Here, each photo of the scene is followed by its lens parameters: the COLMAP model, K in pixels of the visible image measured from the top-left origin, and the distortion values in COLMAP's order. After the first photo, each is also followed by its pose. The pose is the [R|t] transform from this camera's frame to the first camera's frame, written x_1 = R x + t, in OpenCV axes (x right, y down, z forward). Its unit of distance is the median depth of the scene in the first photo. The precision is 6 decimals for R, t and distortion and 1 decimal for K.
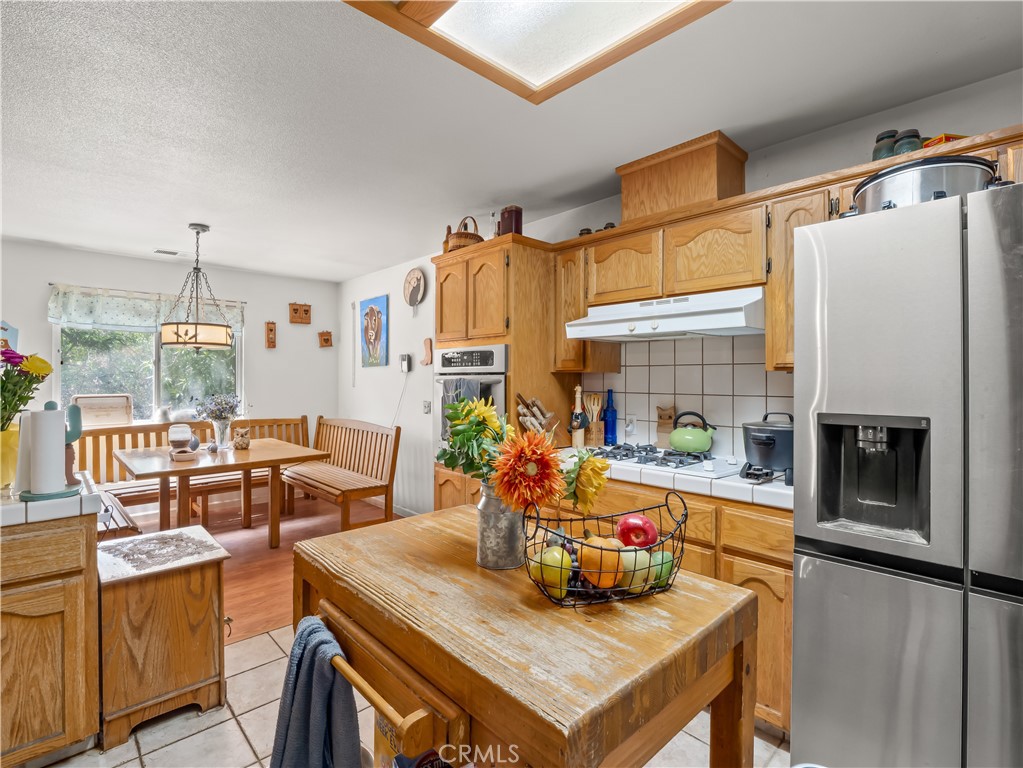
lens RADIAL K [[496.8, 0, 511.7], [0, 496.8, 381.4], [0, 0, 1]] dist [-0.014946, -0.001197]
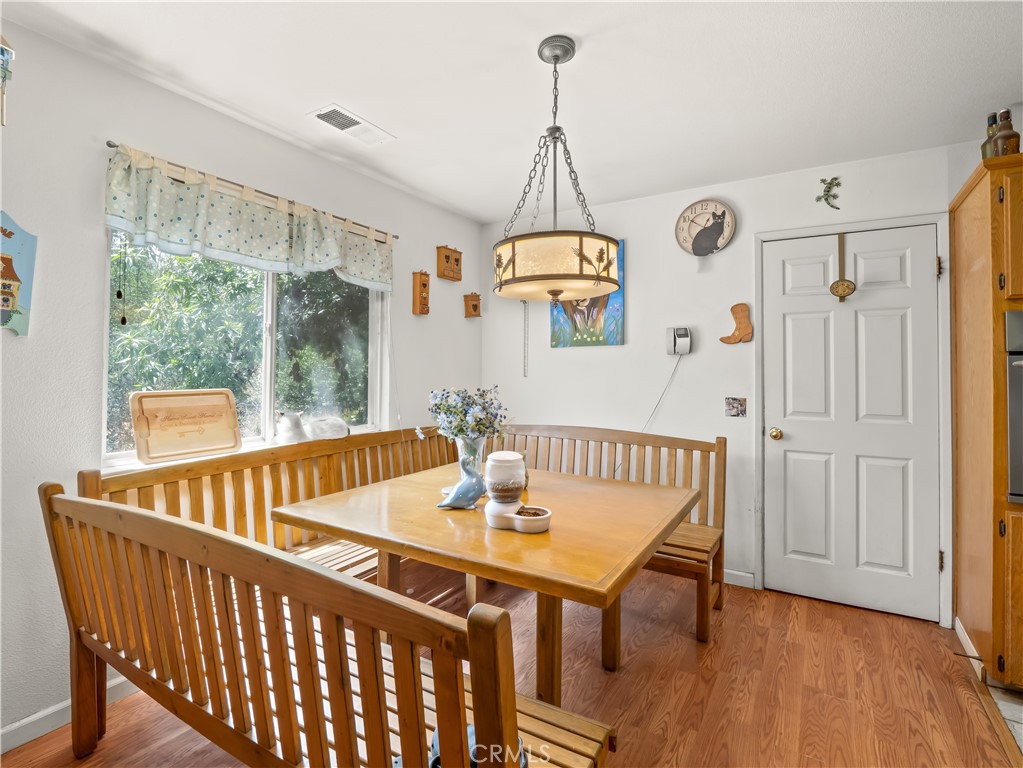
lens RADIAL K [[496.8, 0, 510.6], [0, 496.8, 375.3], [0, 0, 1]] dist [-0.014946, -0.001197]
pose [[0.967401, 0.003549, 0.253225, -0.608166], [-0.004982, 0.999975, 0.005020, 0.007595], [-0.253200, -0.006118, 0.967394, 0.410928]]
